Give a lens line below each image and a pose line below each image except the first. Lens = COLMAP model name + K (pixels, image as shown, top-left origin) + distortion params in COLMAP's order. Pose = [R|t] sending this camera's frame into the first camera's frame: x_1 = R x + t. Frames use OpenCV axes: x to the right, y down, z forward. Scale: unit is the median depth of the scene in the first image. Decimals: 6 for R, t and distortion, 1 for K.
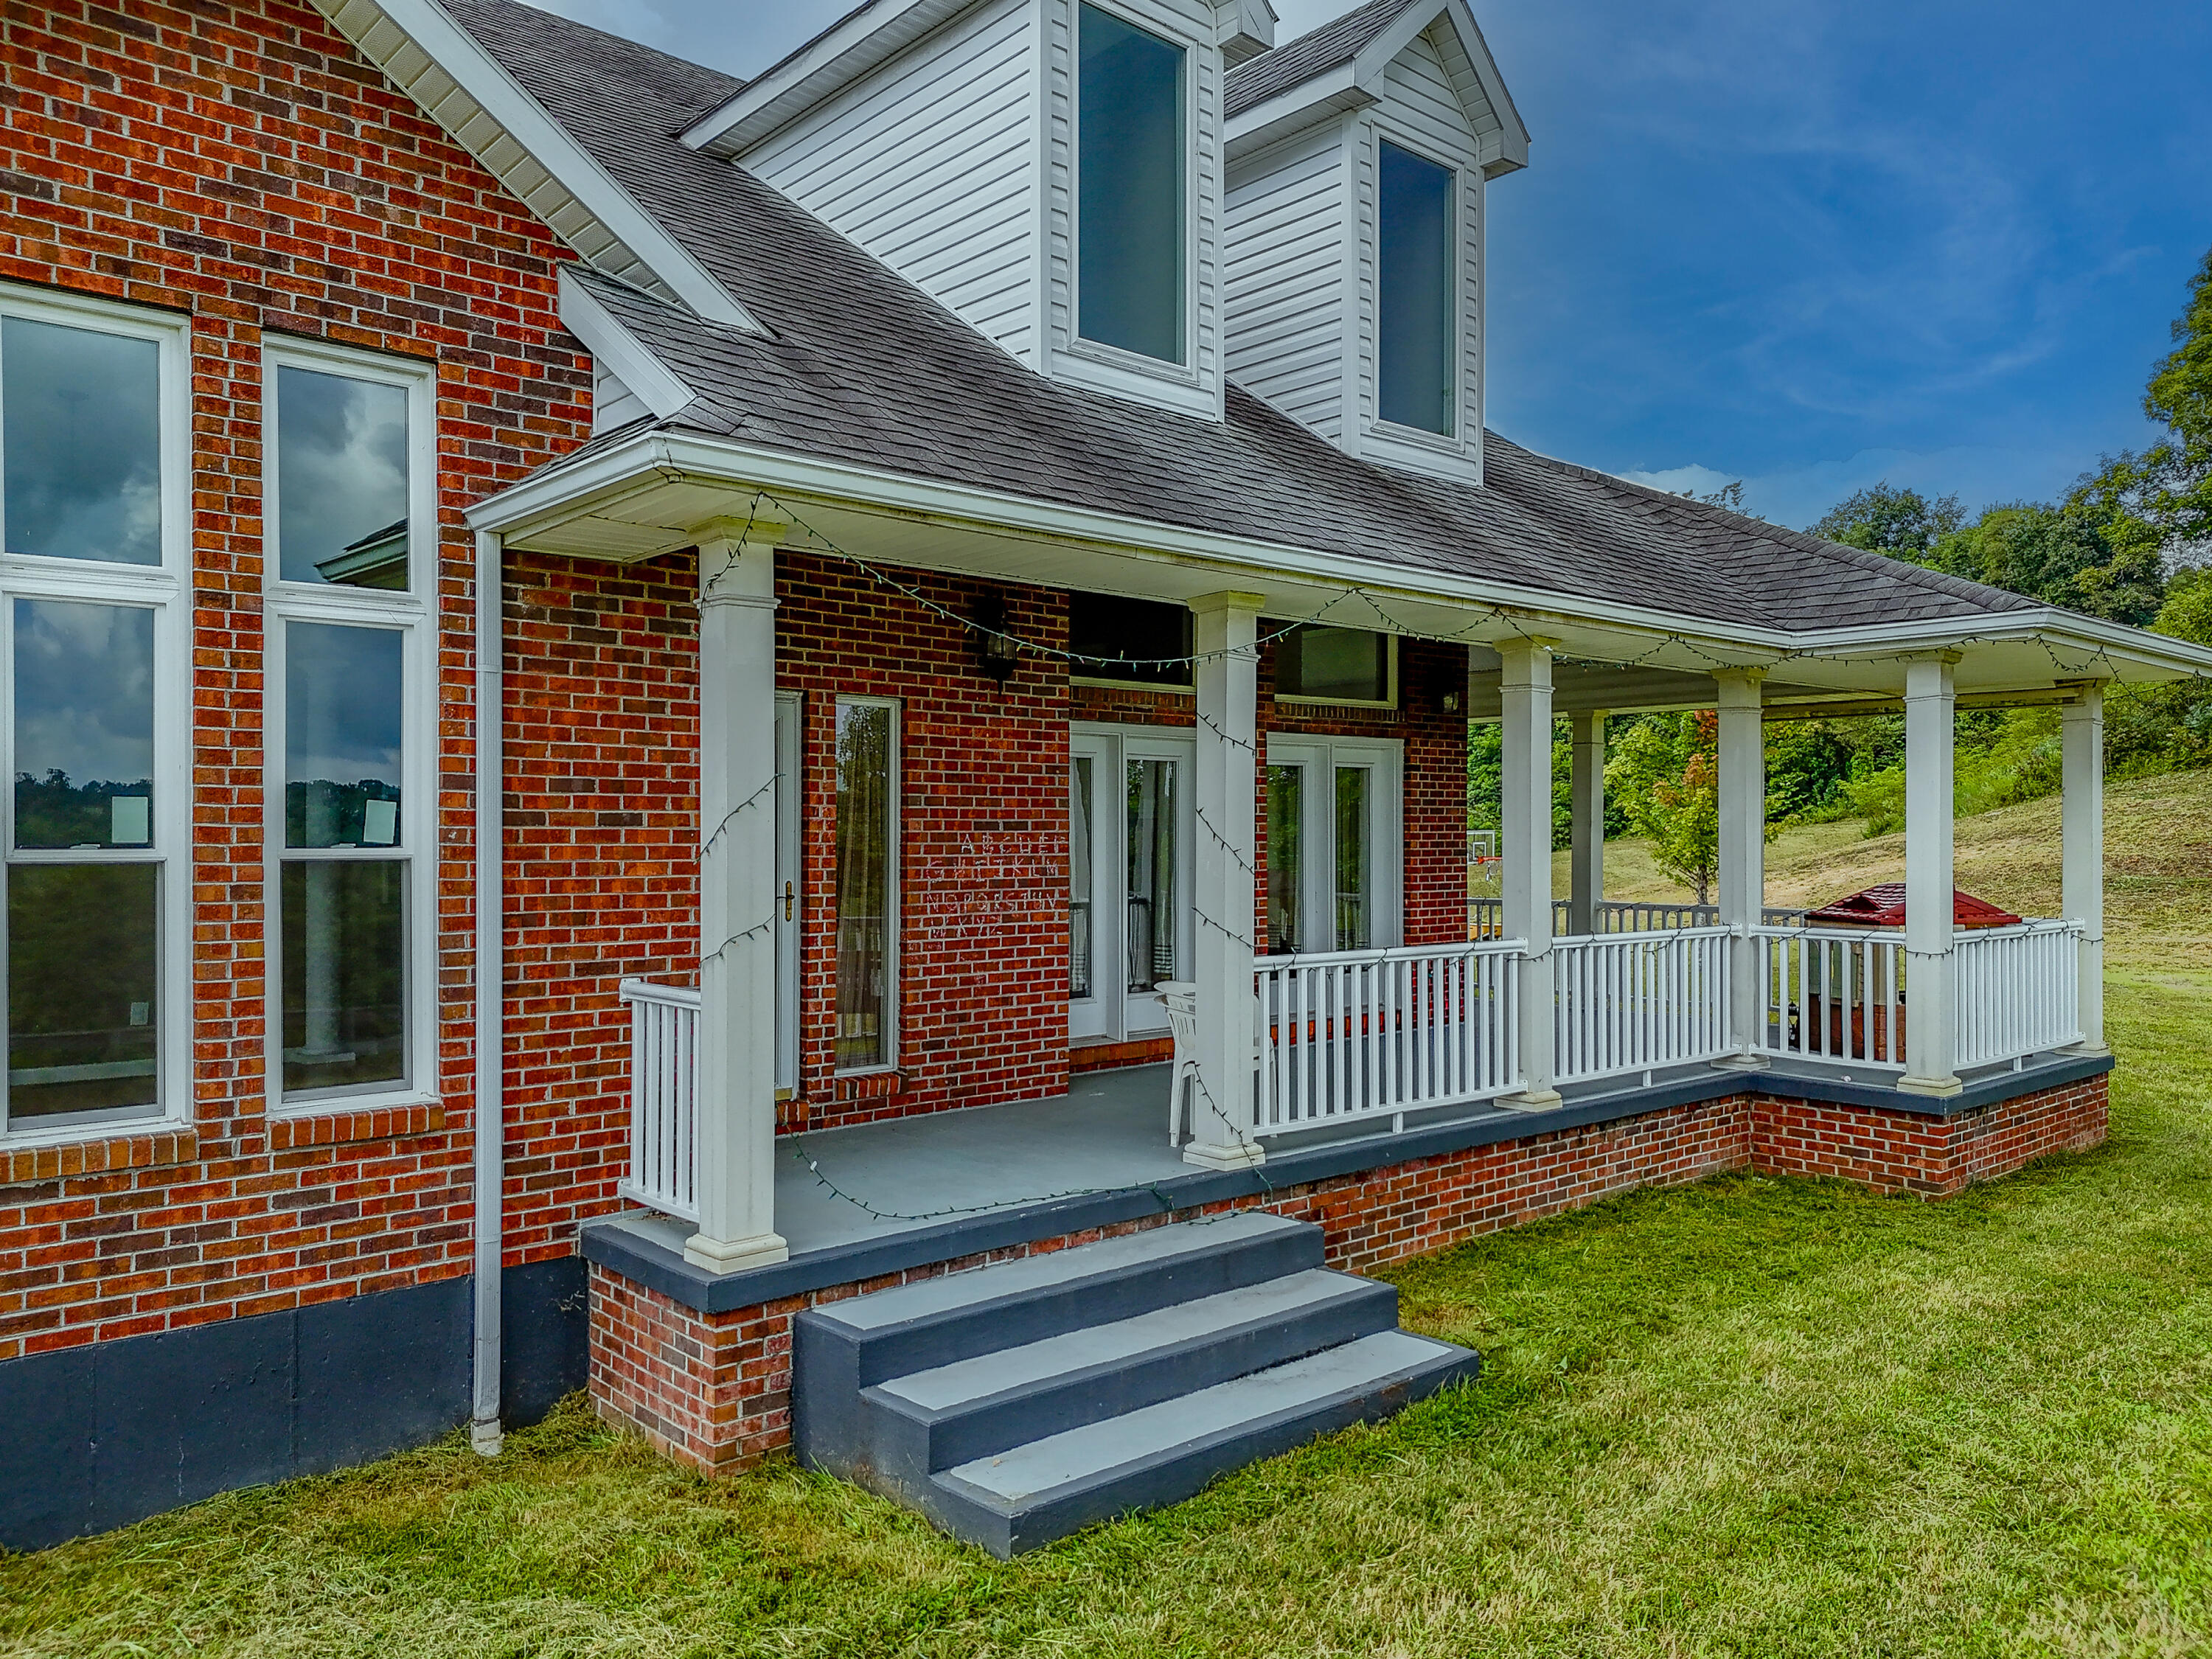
lens RADIAL K [[1631.4, 0, 1106.0], [0, 1631.4, 829.5], [0, 0, 1]] dist [0.068064, -0.064242]
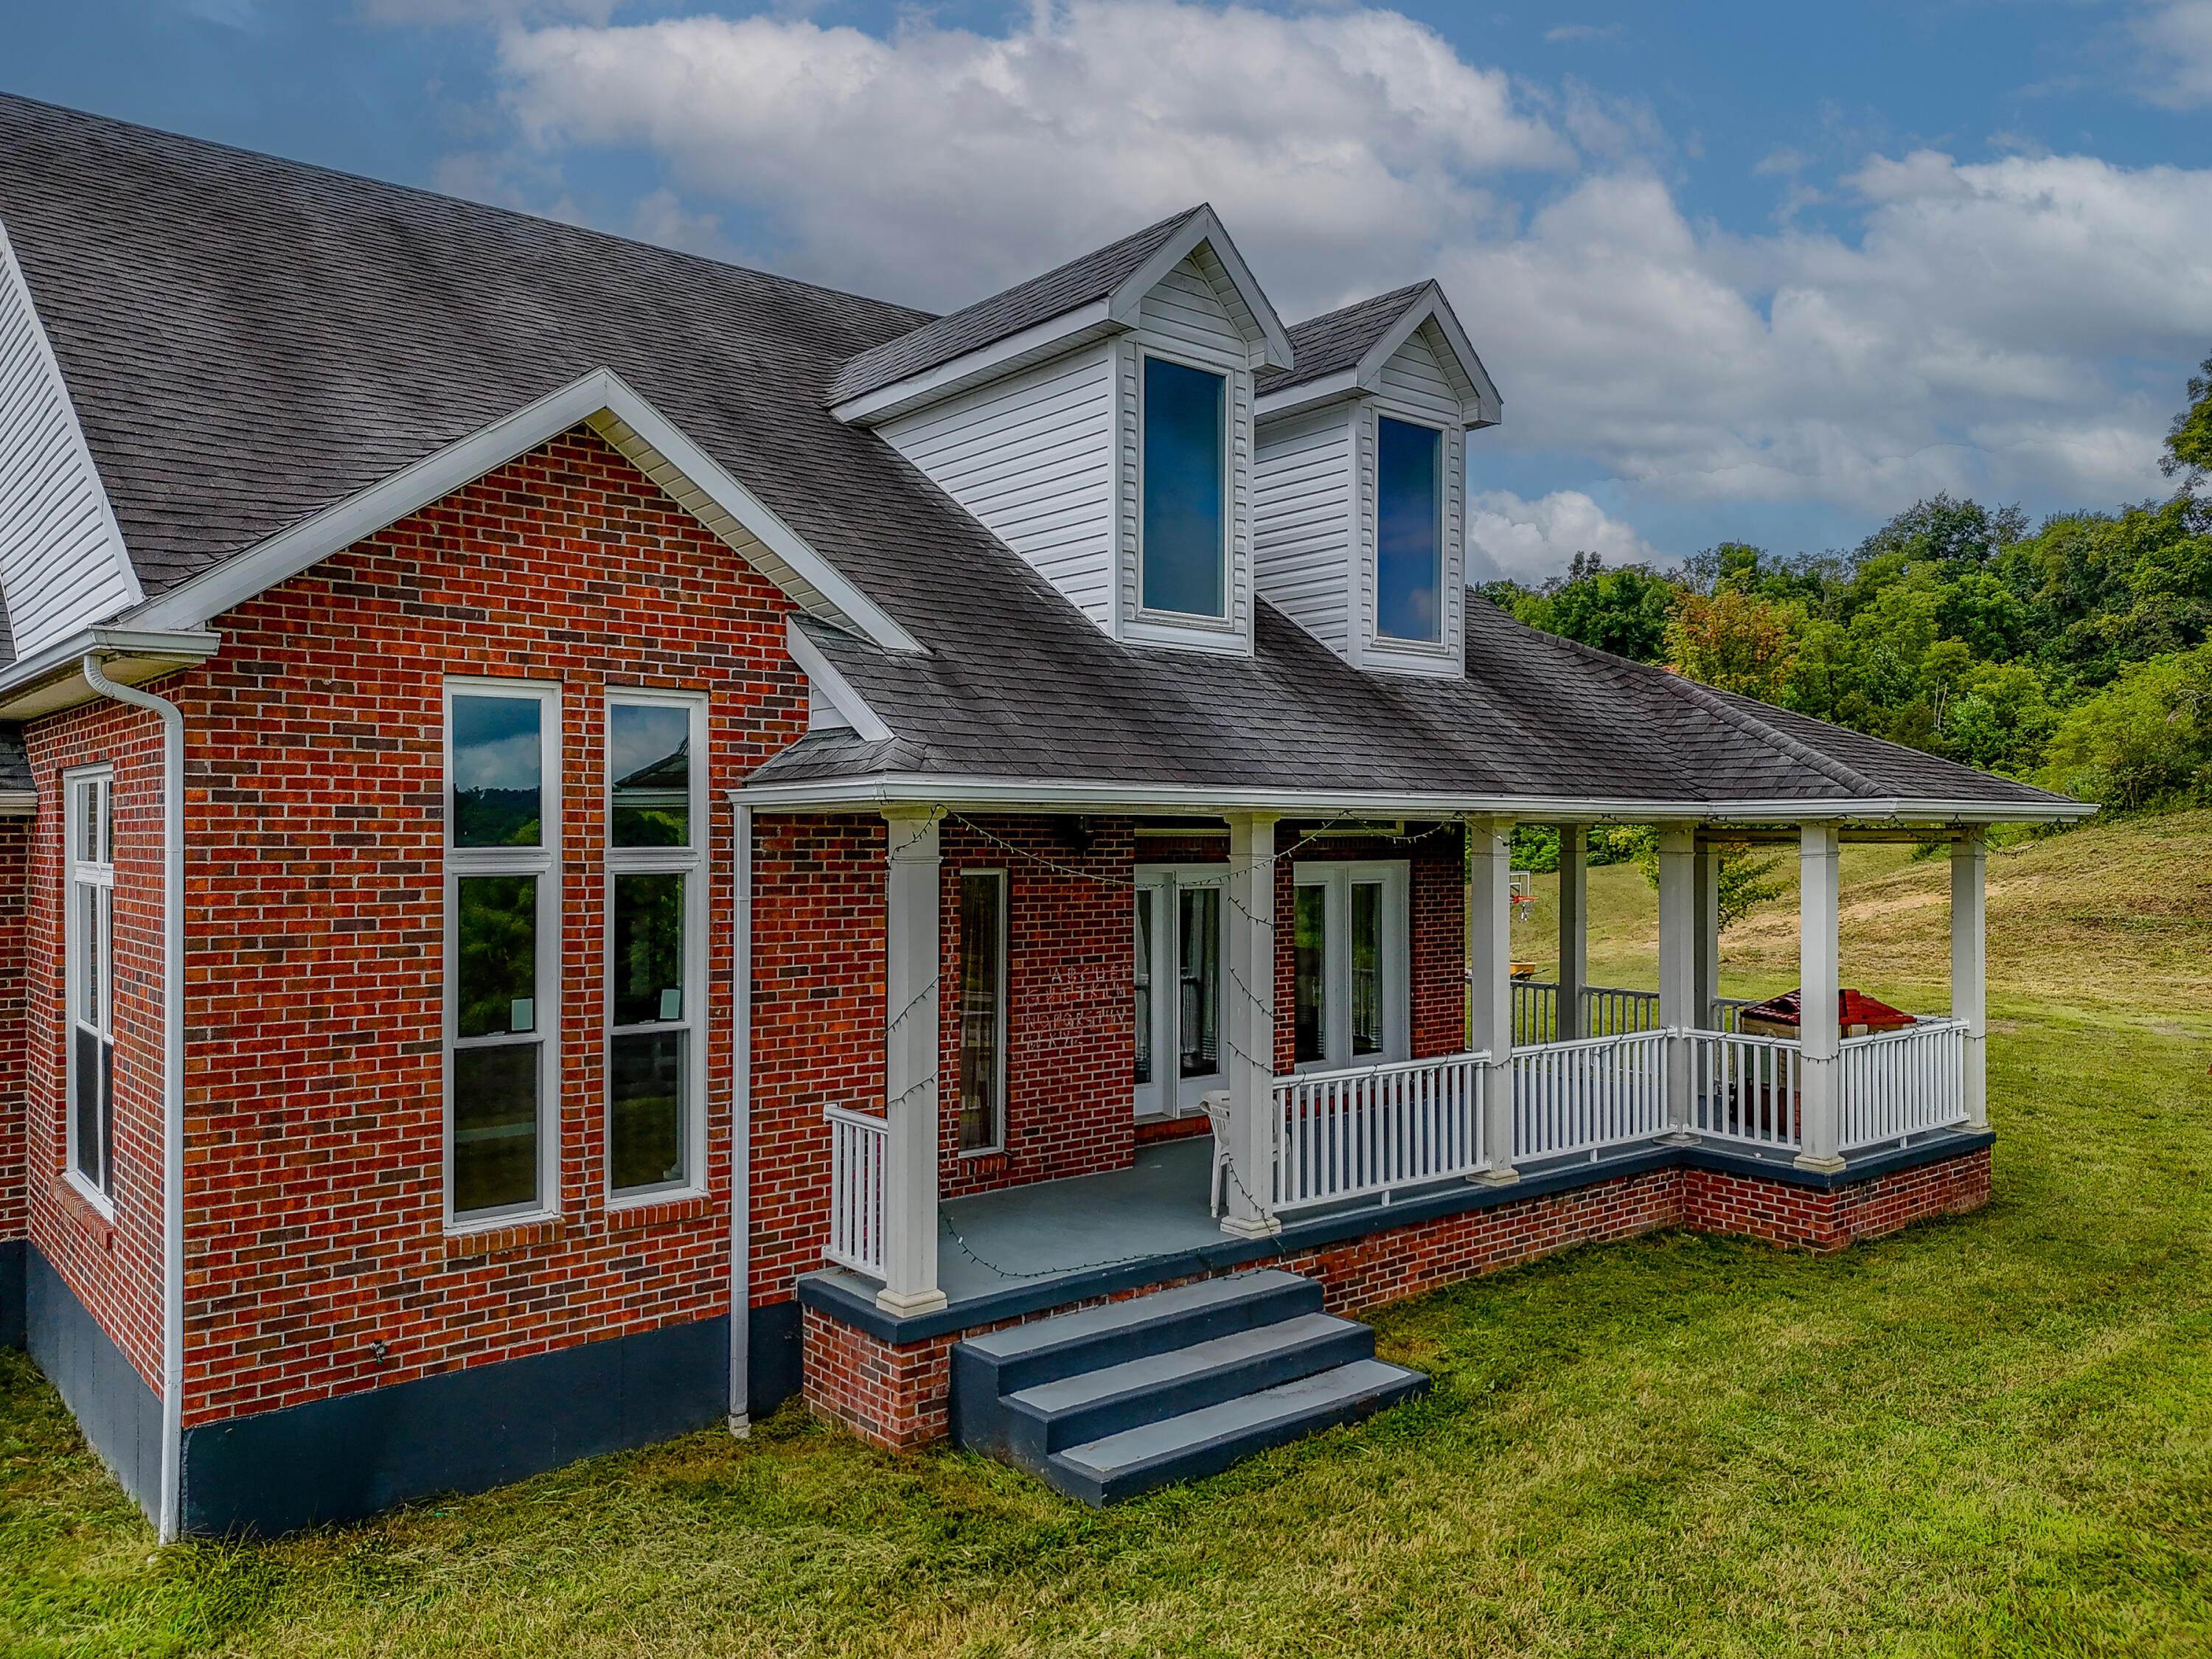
lens RADIAL K [[1631.4, 0, 1106.0], [0, 1631.4, 829.5], [0, 0, 1]] dist [0.068064, -0.064242]
pose [[0.999410, 0.001018, -0.034331, -0.001331], [-0.001066, 0.999998, -0.001393, -0.142945], [0.034330, 0.001429, 0.999410, -0.403529]]
